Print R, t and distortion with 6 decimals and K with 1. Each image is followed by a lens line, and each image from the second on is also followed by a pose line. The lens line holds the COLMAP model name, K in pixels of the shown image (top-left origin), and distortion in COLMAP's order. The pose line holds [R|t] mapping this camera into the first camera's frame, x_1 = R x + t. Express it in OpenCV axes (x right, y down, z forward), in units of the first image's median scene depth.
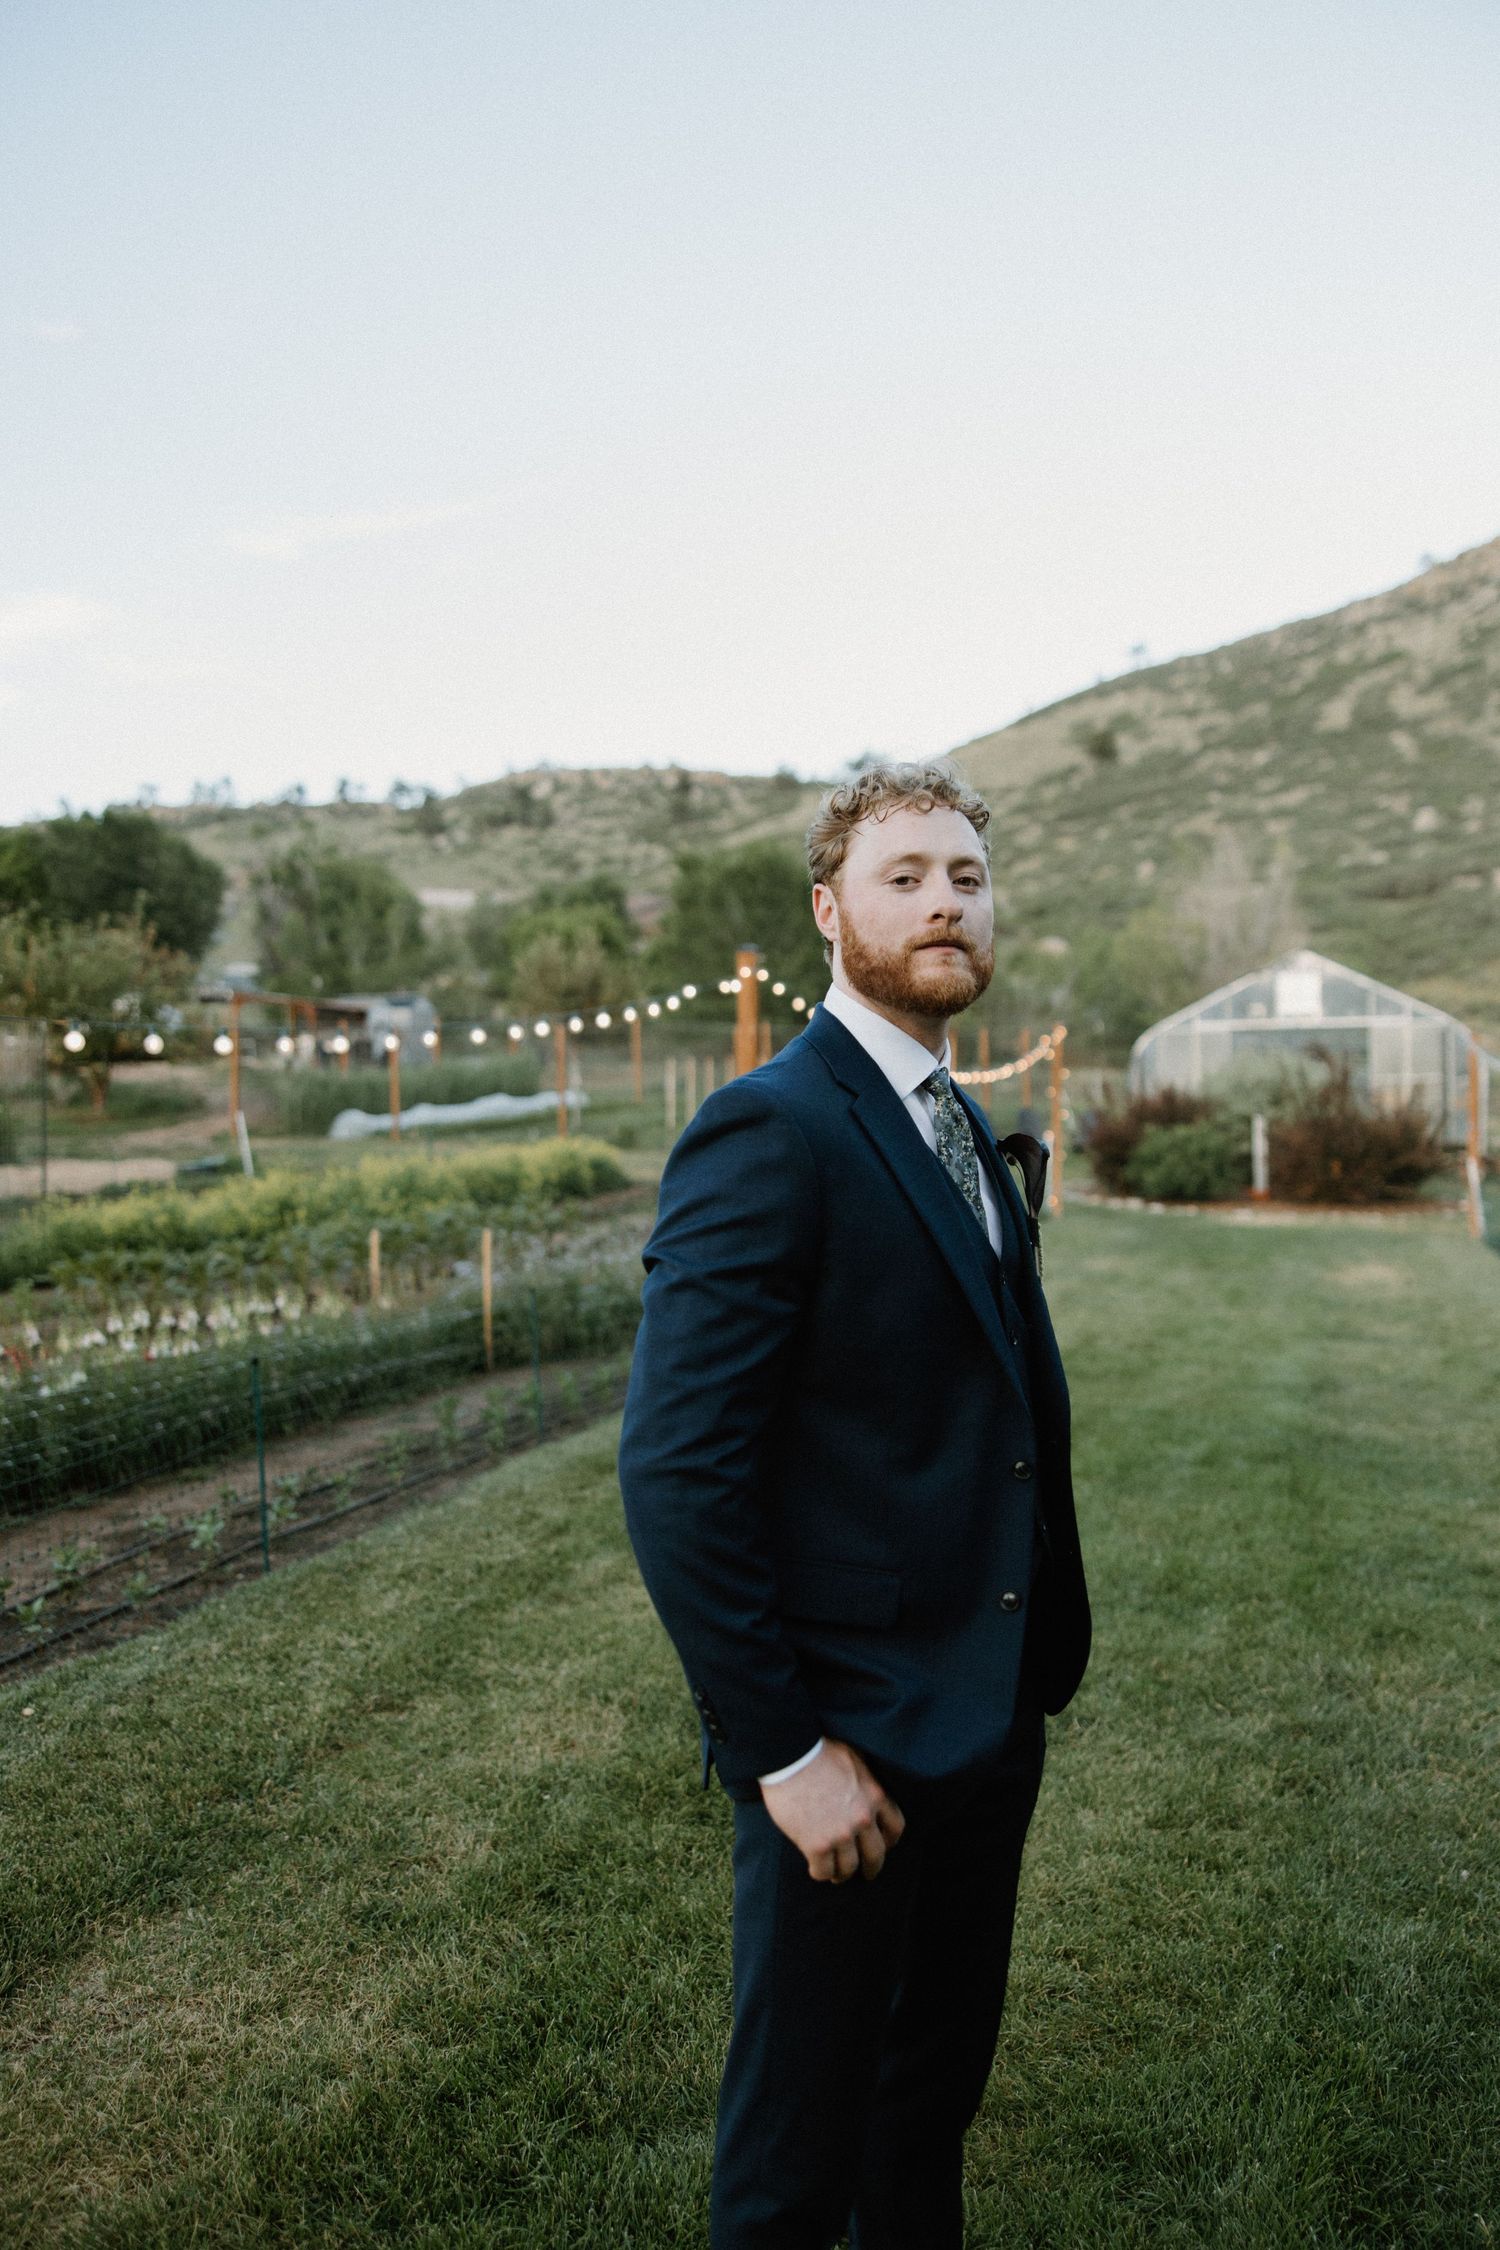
lens RADIAL K [[1746.7, 0, 741.7], [0, 1746.7, 1130.6], [0, 0, 1]] dist [0.016084, -0.030916]
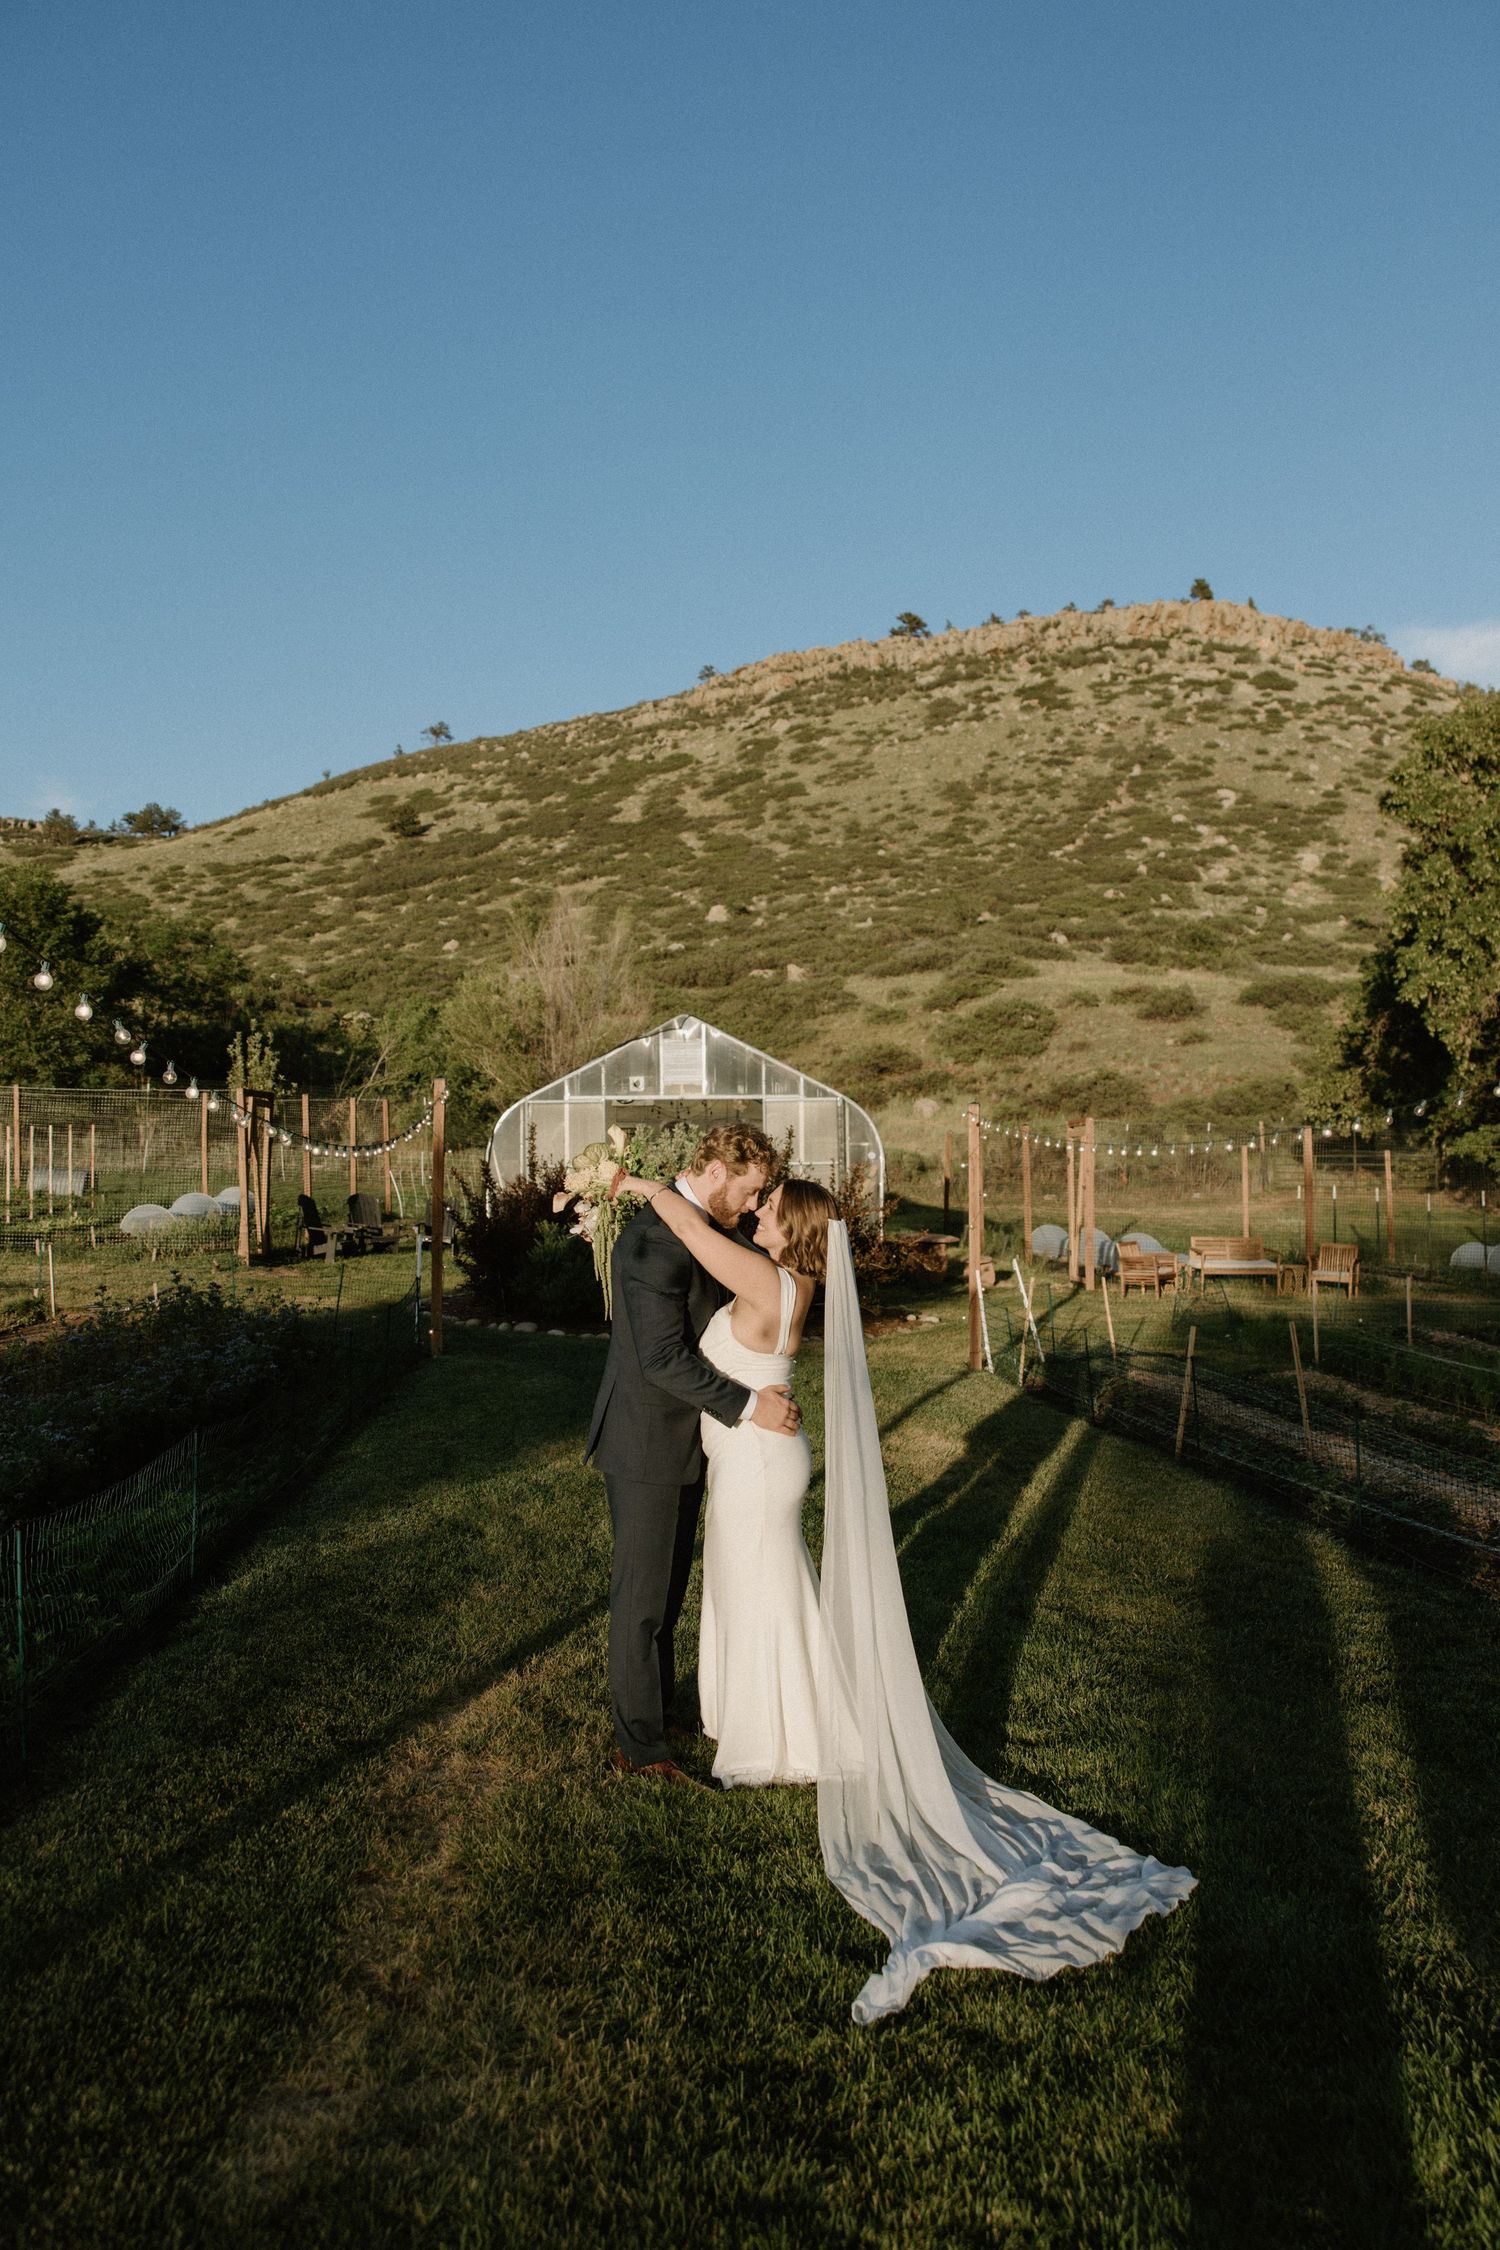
lens RADIAL K [[1718.9, 0, 726.3], [0, 1718.9, 1118.3], [0, 0, 1]] dist [0.021674, -0.002229]
pose [[0.922609, 0.018694, 0.385283, 0.008701], [0.001872, 0.998596, -0.052934, -0.003946], [-0.385732, 0.049559, 0.921279, 0.127619]]
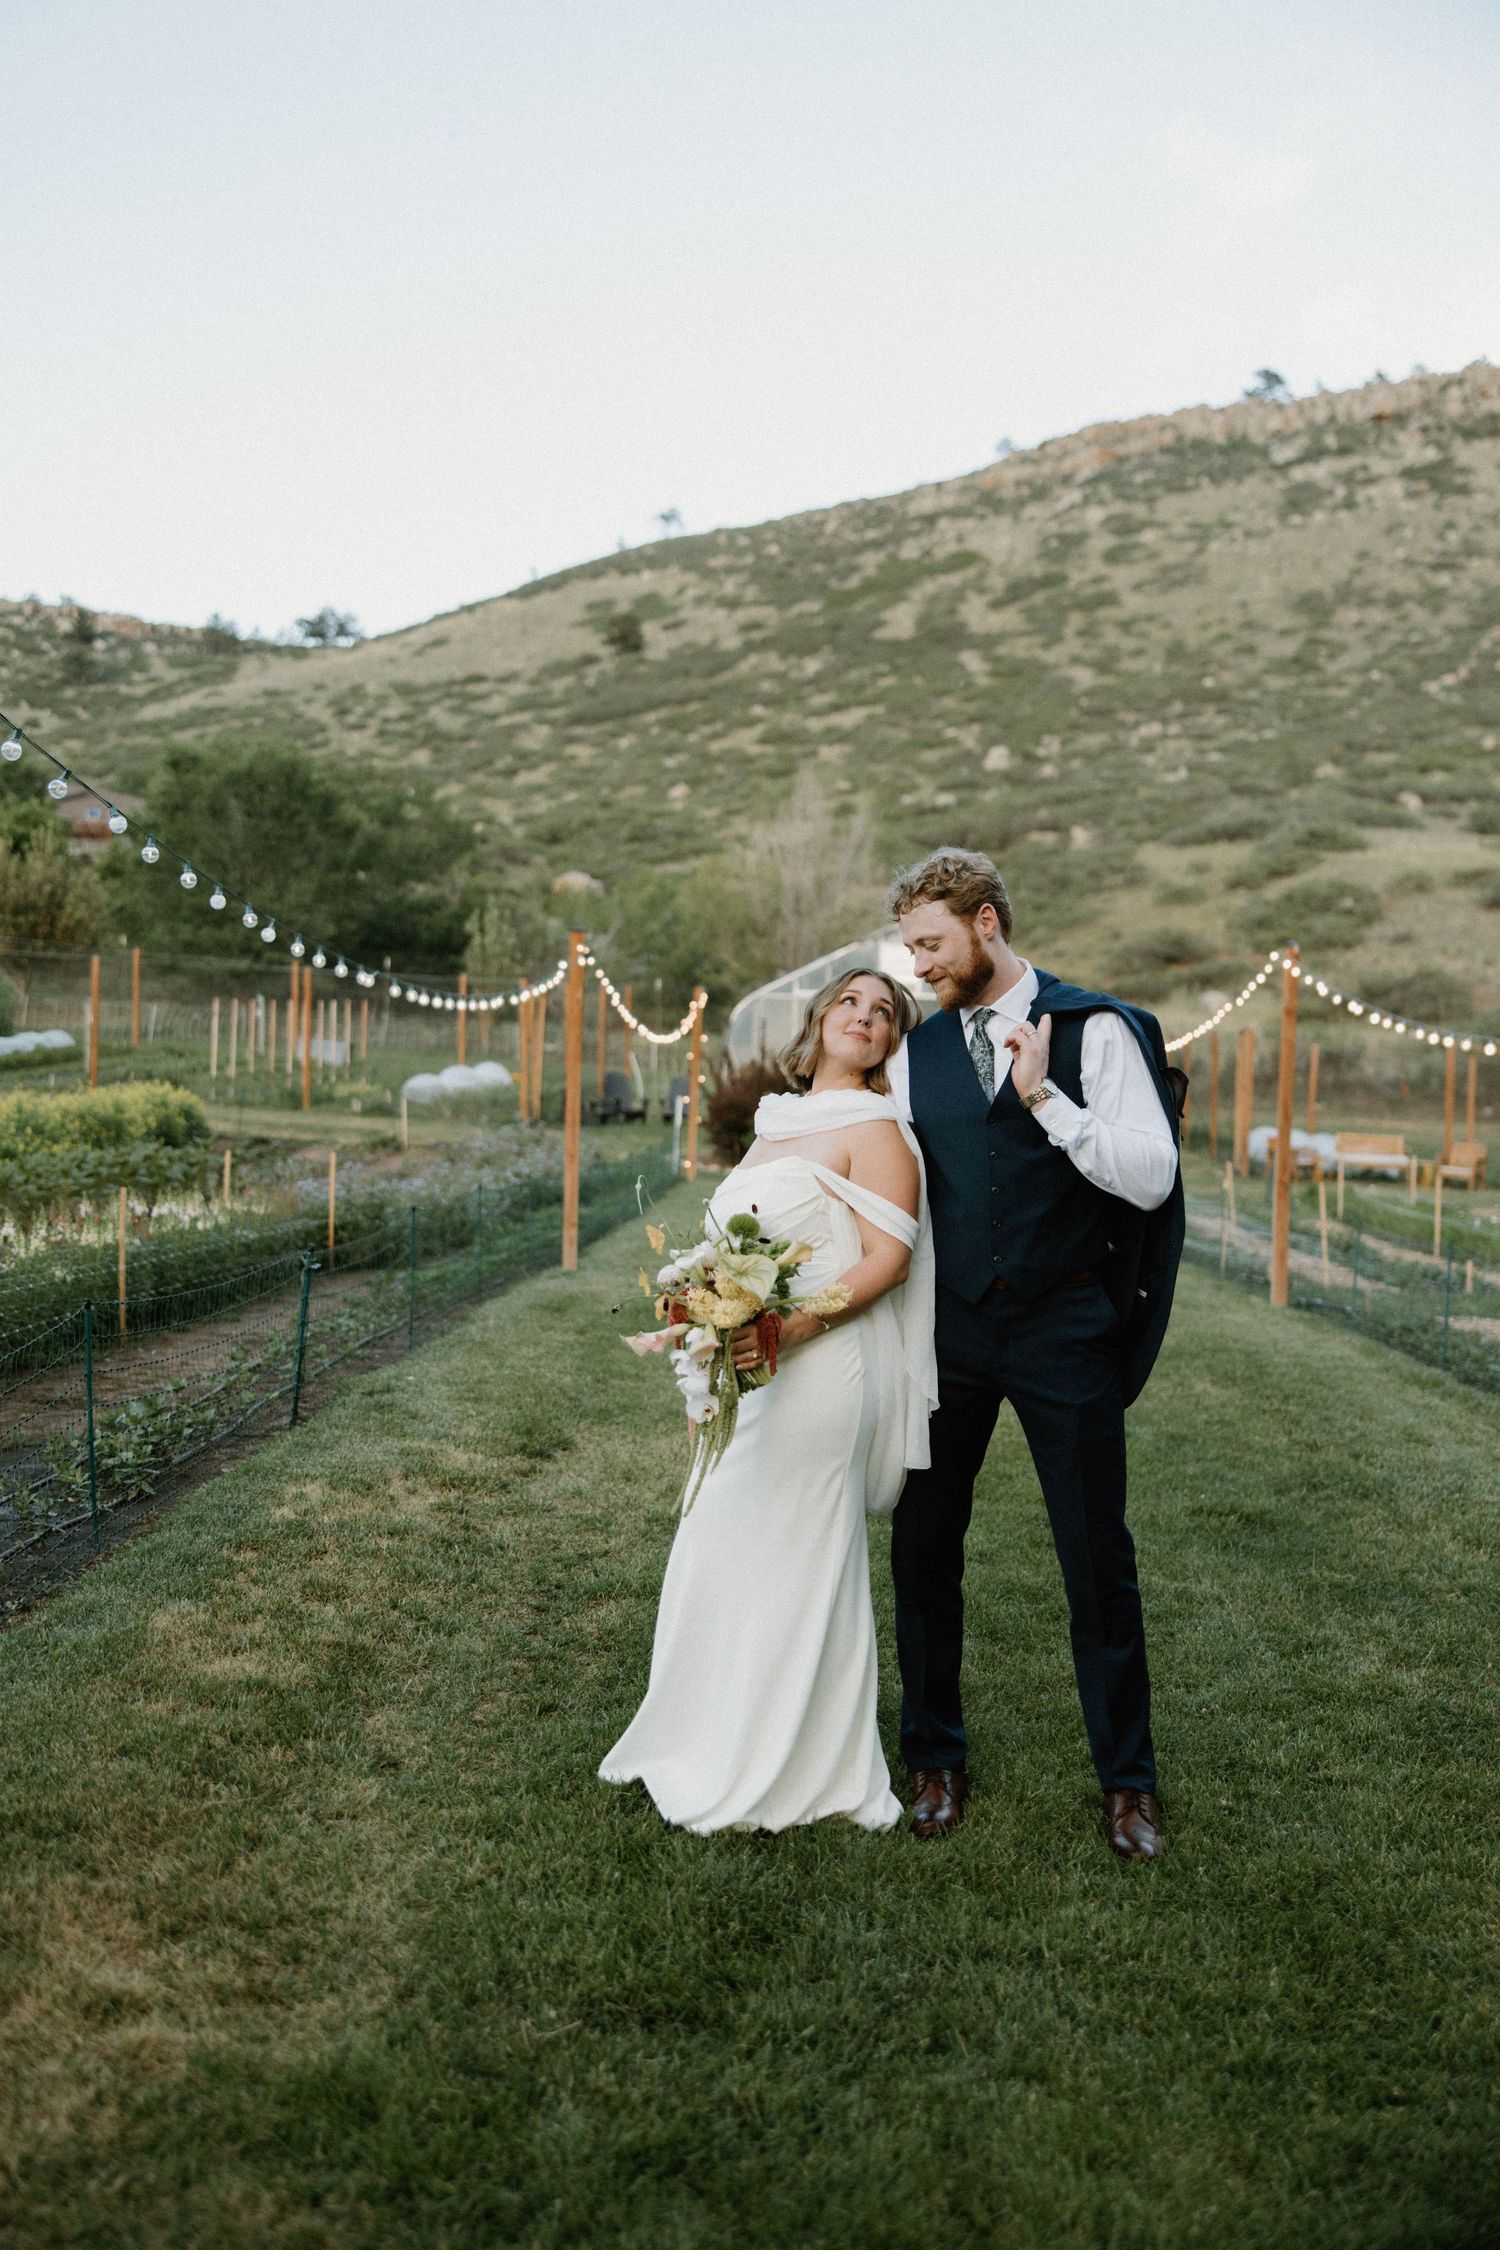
lens RADIAL K [[2286.1, 0, 689.9], [0, 2286.1, 1096.5], [0, 0, 1]] dist [0.028648, -0.009943]
pose [[0.967862, 0.037991, 0.248594, -0.059754], [-0.037419, 0.999275, -0.007026, 0.004281], [-0.248681, -0.002502, 0.968582, -0.109243]]
